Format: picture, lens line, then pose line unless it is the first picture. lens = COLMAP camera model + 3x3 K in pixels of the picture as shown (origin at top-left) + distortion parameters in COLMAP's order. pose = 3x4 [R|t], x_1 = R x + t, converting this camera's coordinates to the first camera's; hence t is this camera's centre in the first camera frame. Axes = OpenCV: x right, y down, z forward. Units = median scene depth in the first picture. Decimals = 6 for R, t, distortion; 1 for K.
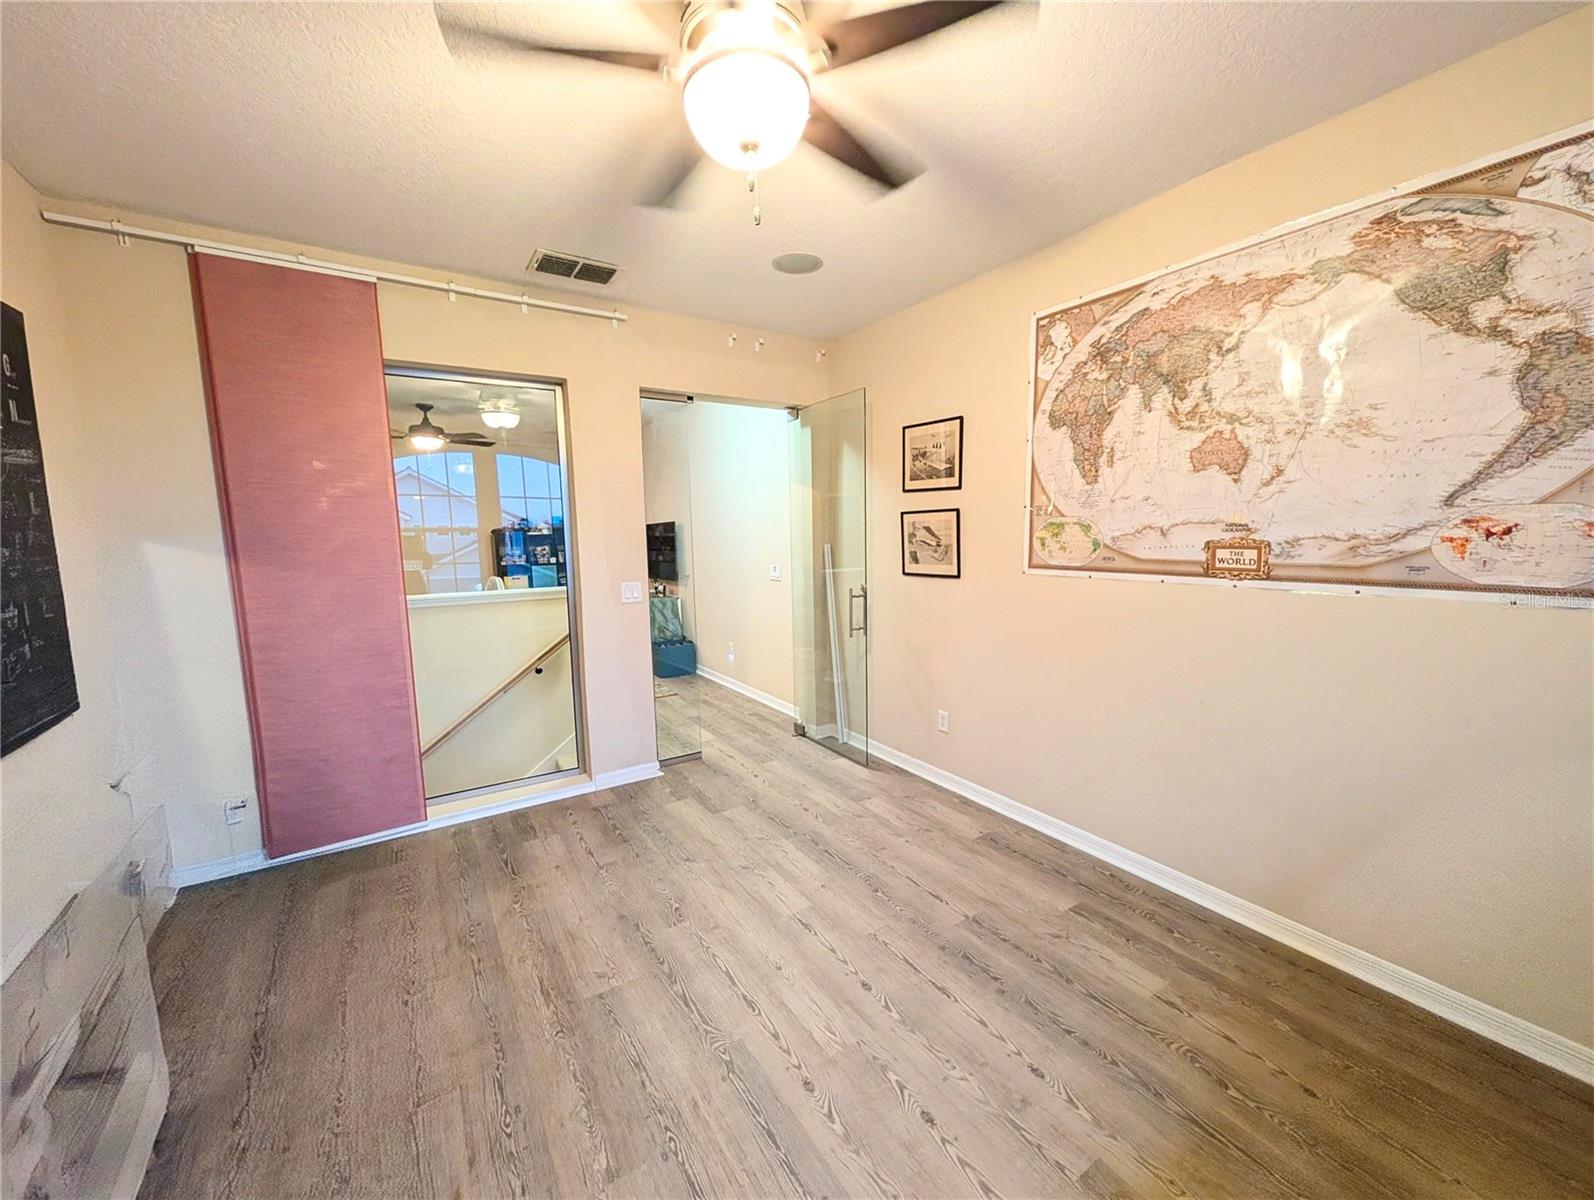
lens RADIAL K [[618.0, 0, 800.5], [0, 618.0, 607.1], [0, 0, 1]] dist [0.000305, 0.000205]
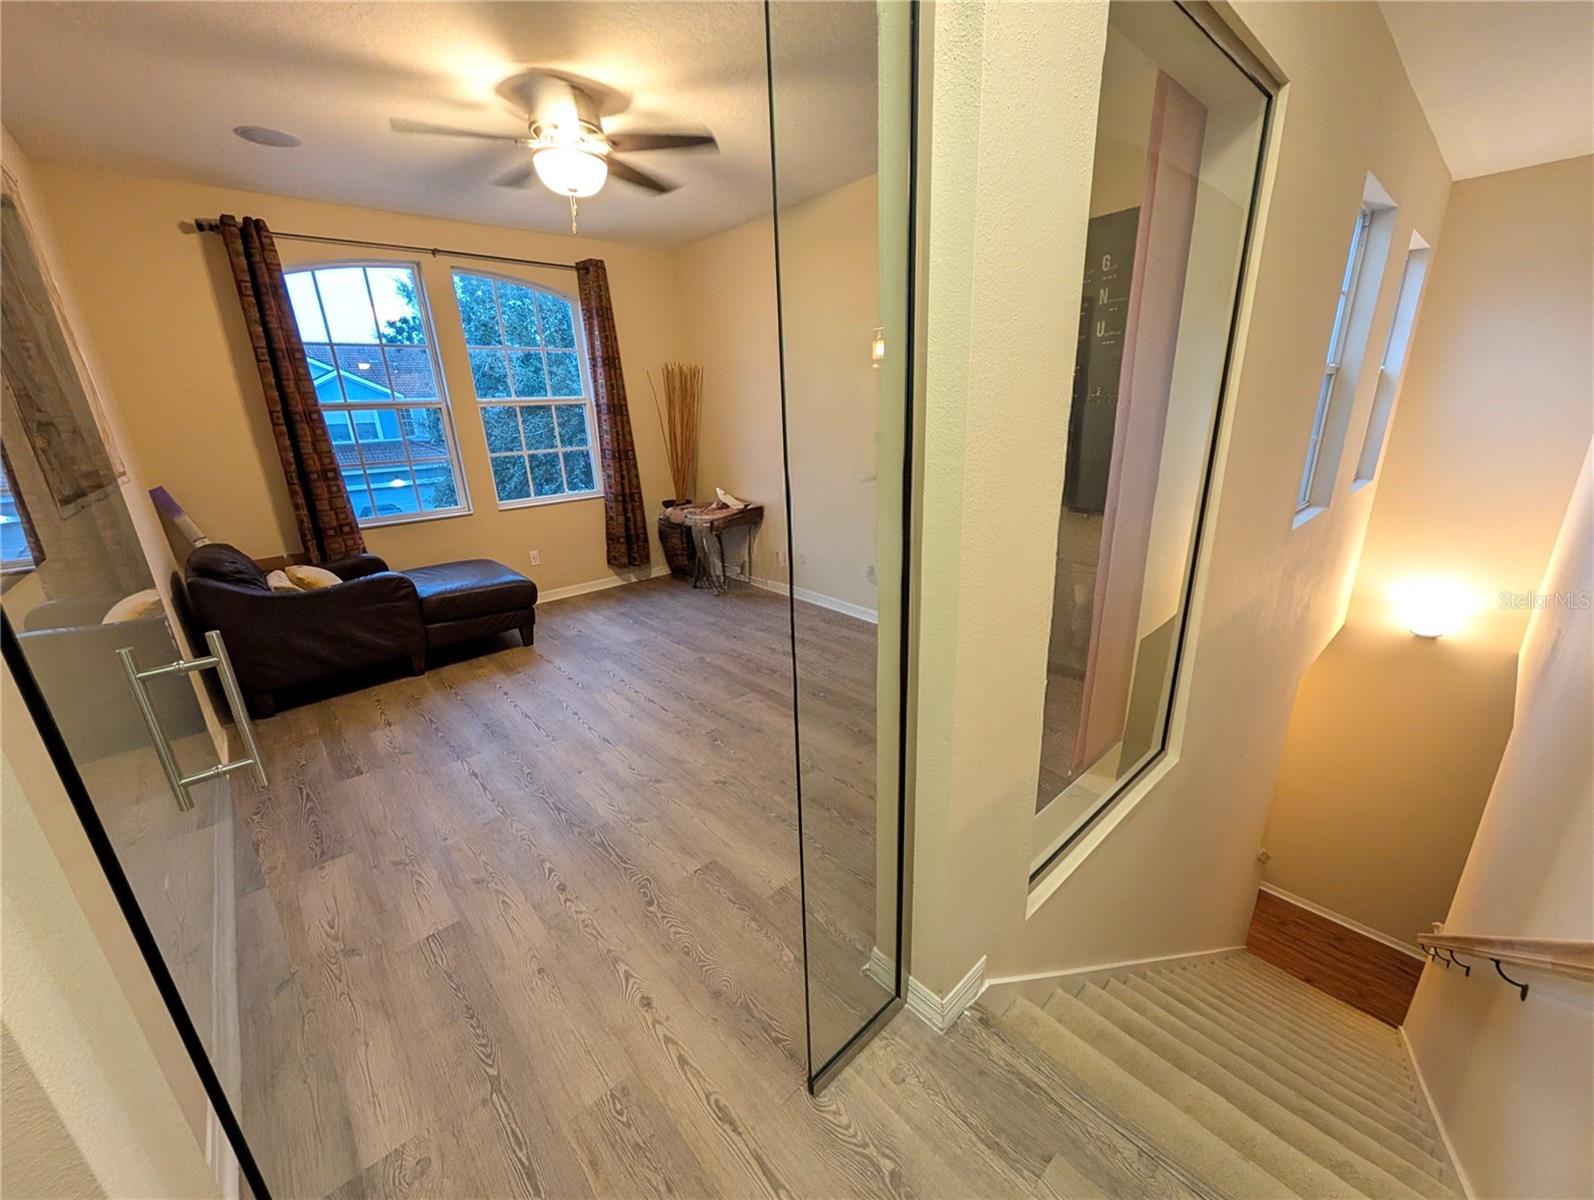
lens RADIAL K [[618.0, 0, 800.5], [0, 618.0, 607.1], [0, 0, 1]] dist [0.000305, 0.000205]
pose [[-0.985480, 0.102000, -0.135742, -0.156495], [0.035050, 0.904441, 0.425156, -0.160993], [0.166137, 0.414224, -0.894884, 1.368344]]
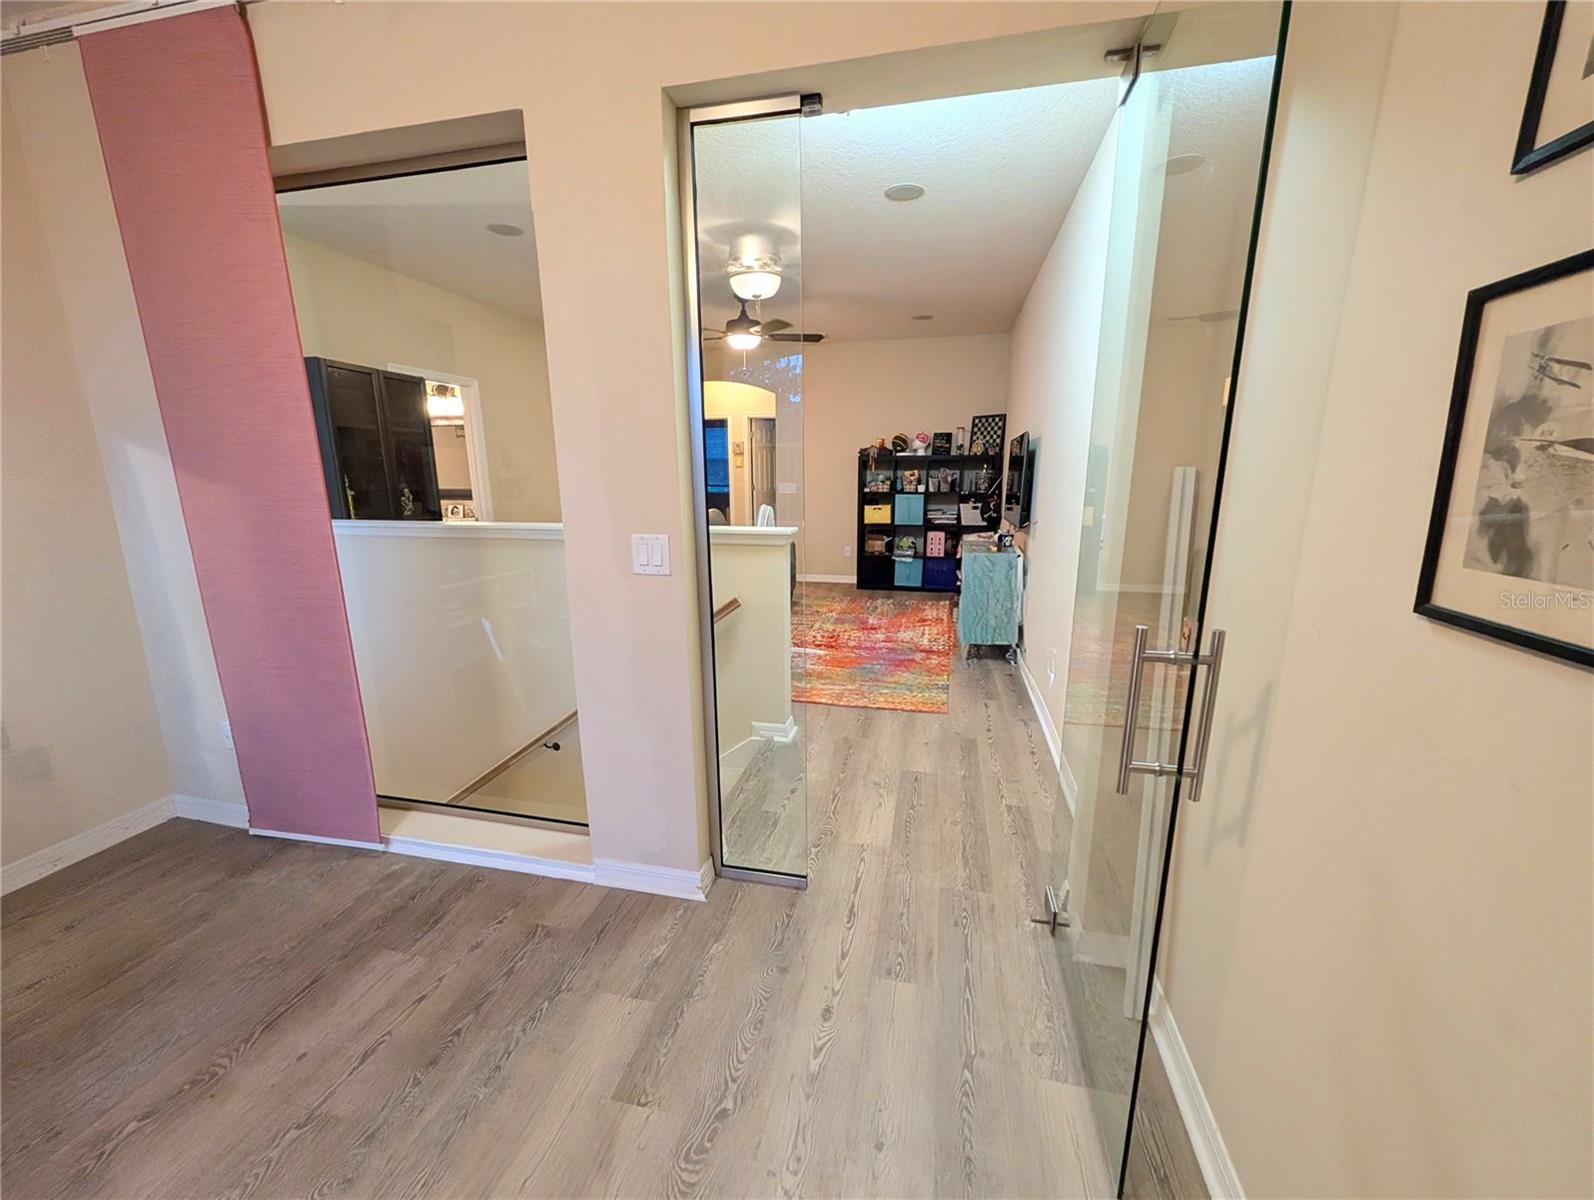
lens RADIAL K [[618.0, 0, 800.5], [0, 618.0, 607.1], [0, 0, 1]] dist [0.000305, 0.000205]
pose [[0.699507, 0.172178, -0.693574, 0.173234], [-0.093576, 0.984253, 0.149963, -0.069743], [0.708473, -0.039998, 0.704604, 0.741586]]
